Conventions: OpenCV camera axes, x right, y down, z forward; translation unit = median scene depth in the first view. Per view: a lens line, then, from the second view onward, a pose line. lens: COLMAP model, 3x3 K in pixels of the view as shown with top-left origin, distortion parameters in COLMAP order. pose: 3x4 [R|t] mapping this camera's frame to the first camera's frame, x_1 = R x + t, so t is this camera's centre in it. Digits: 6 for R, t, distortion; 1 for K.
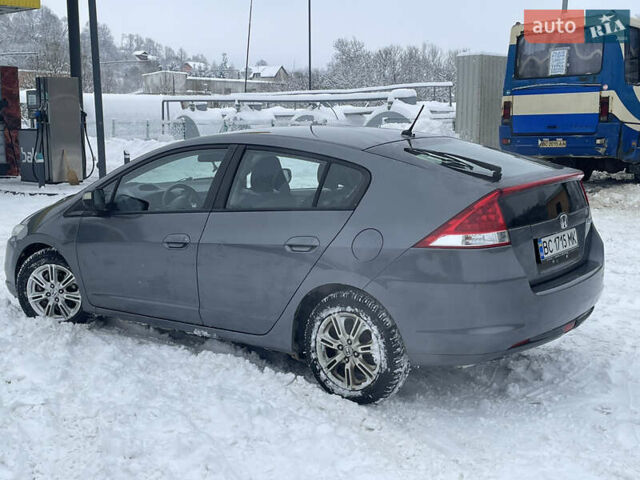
lens RADIAL K [[877.7, 0, 318.9], [0, 877.7, 229.8], [0, 0, 1]] dist [0.141092, -0.327583]
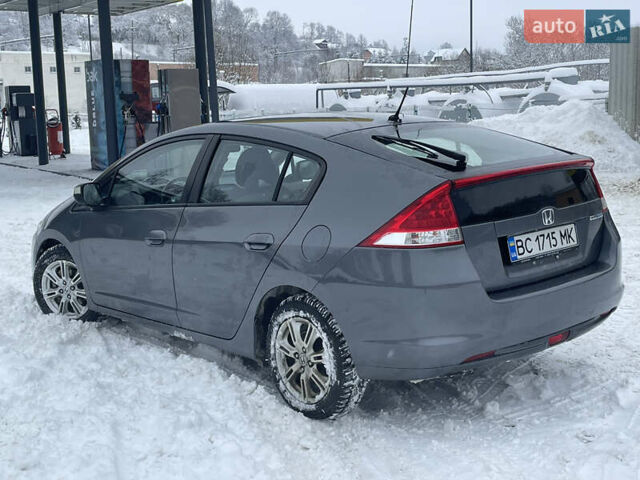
lens RADIAL K [[913.3, 0, 334.8], [0, 913.3, 217.3], [0, 0, 1]] dist [0.141078, -0.314785]
pose [[0.981494, -0.001829, -0.191483, 0.229619], [0.001126, 0.999992, -0.003784, -0.005562], [0.191488, 0.003498, 0.981489, 0.071552]]
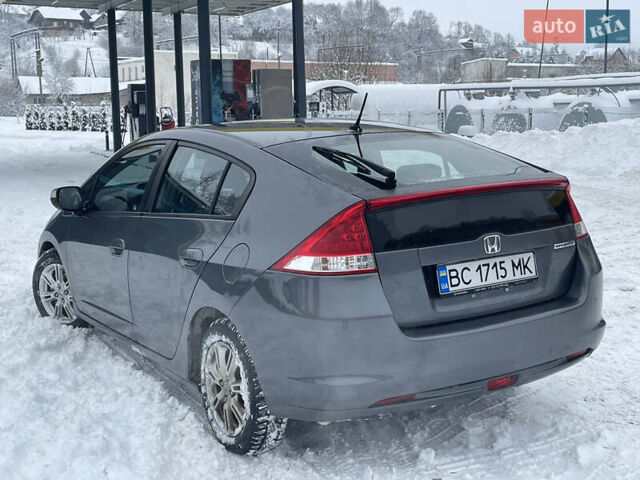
lens RADIAL K [[913.3, 0, 334.8], [0, 913.3, 217.3], [0, 0, 1]] dist [0.141078, -0.314785]
pose [[0.938456, 0.031766, -0.343935, 0.395703], [-0.033985, 0.999422, -0.000426, -0.026121], [0.343723, 0.012089, 0.938993, 0.198406]]
